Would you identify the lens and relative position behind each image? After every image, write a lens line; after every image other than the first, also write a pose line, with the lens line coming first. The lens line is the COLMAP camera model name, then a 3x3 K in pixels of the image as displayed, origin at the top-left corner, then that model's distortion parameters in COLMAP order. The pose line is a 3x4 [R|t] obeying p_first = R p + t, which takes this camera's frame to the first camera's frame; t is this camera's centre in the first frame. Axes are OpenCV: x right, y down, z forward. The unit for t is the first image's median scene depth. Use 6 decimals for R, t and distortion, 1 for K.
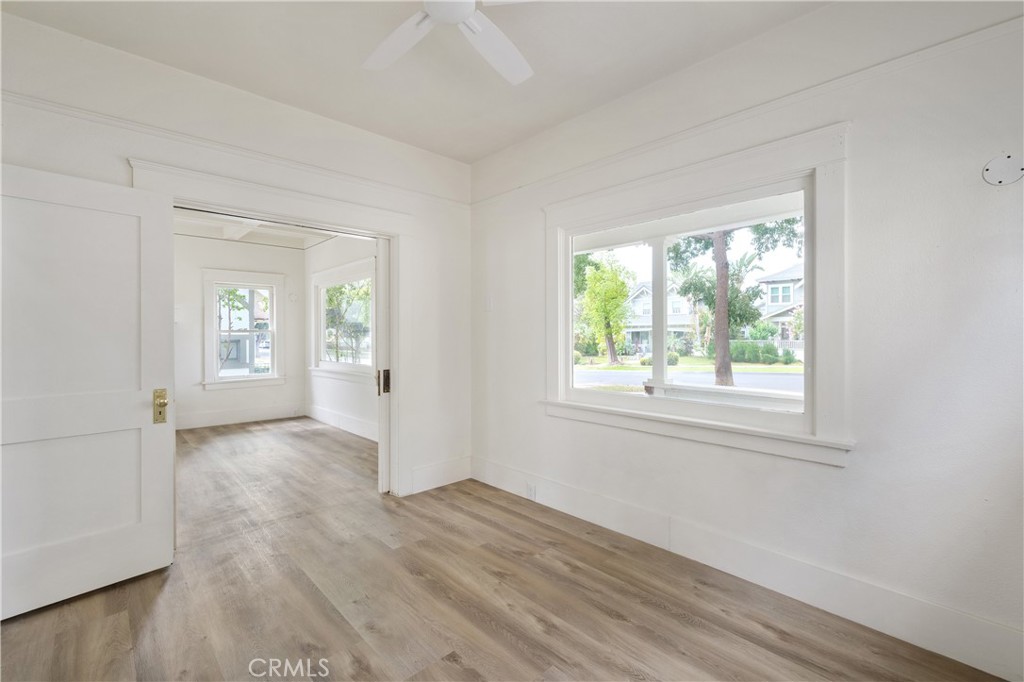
lens RADIAL K [[458.2, 0, 515.0], [0, 458.2, 337.6], [0, 0, 1]] dist [0.000708, 0.000221]
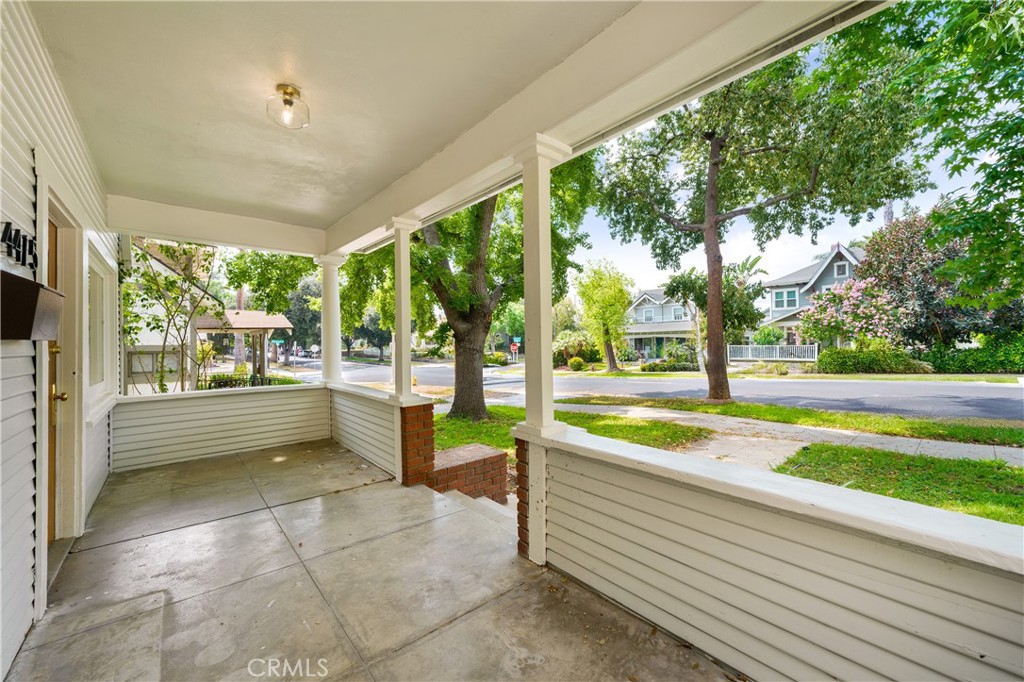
lens RADIAL K [[404.7, 0, 509.6], [0, 404.7, 337.3], [0, 0, 1]] dist [-0.001528, -0.000216]
pose [[0.997173, -0.011802, -0.074211, 0.055524], [0.010339, 0.999745, -0.020078, 0.000030], [0.074429, 0.019254, 0.997040, 0.098500]]
